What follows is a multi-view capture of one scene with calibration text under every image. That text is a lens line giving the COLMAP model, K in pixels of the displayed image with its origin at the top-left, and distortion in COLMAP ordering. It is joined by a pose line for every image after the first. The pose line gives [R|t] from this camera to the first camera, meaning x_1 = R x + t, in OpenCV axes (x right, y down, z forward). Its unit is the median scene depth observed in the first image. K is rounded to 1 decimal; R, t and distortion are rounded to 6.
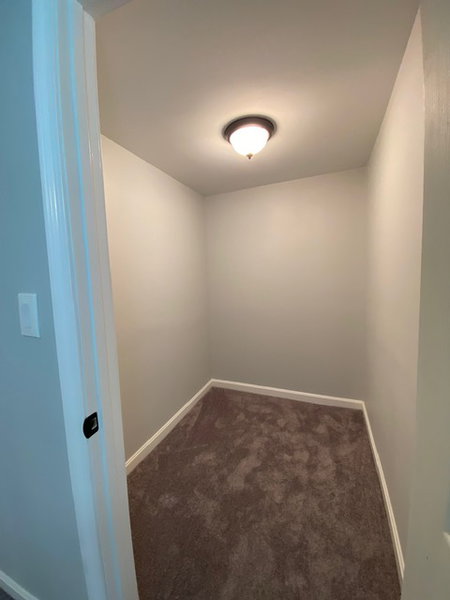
lens RADIAL K [[241.4, 0, 222.0], [0, 241.4, 299.3], [0, 0, 1]] dist [-0.033682, -0.001839]
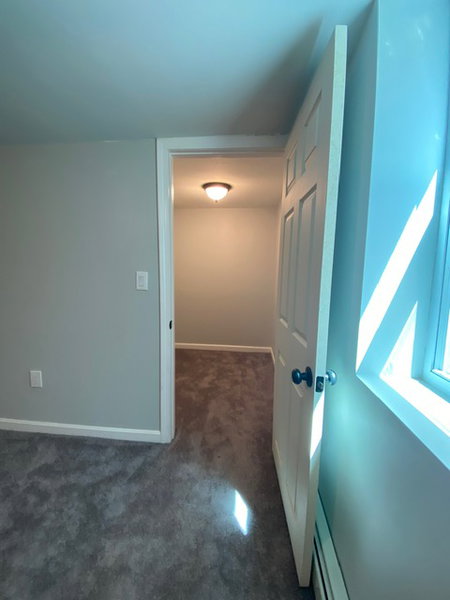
lens RADIAL K [[241.4, 0, 226.7], [0, 241.4, 299.4], [0, 0, 1]] dist [-0.033682, -0.001839]
pose [[0.948754, 0.019218, 0.315431, -0.322990], [-0.029761, 0.999147, 0.028641, 0.067793], [-0.314611, -0.036561, 0.948516, -0.662860]]
